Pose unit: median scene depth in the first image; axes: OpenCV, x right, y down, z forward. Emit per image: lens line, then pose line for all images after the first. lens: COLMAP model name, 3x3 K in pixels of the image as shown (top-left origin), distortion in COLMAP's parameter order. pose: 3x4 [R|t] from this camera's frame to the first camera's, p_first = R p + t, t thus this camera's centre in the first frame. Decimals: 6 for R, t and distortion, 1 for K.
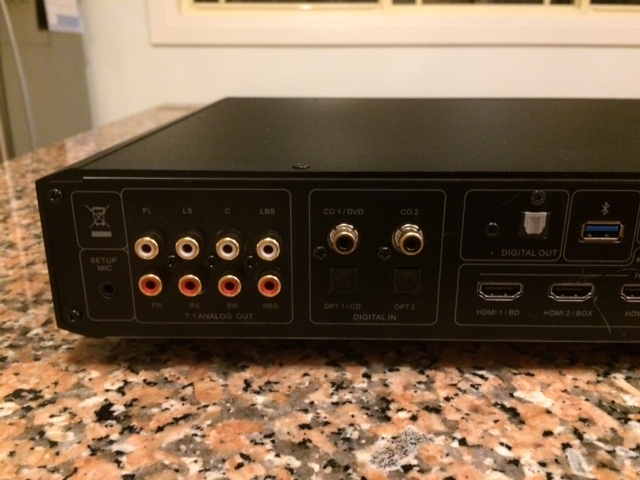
lens RADIAL K [[565.1, 0, 315.3], [0, 565.1, 232.6], [0, 0, 1]] dist [0.086242, -0.152031]
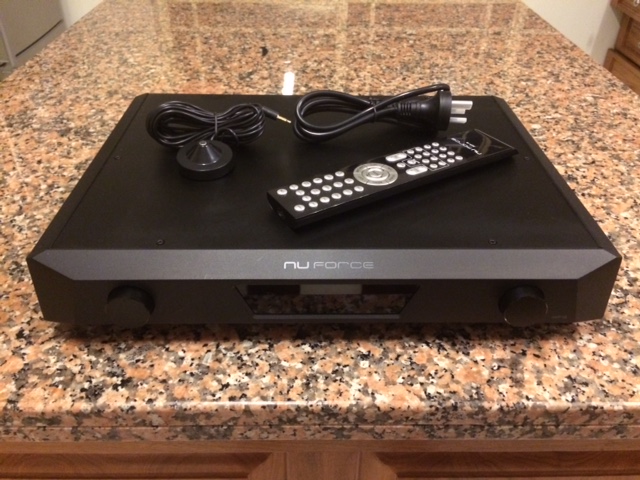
lens RADIAL K [[565.1, 0, 319.8], [0, 565.1, 234.9], [0, 0, 1]] dist [0.086242, -0.152031]
pose [[0.999938, 0.008747, 0.006842, 0.801355], [-0.010377, 0.955328, 0.295365, -0.743944], [-0.003953, -0.295417, 0.955360, -1.064873]]
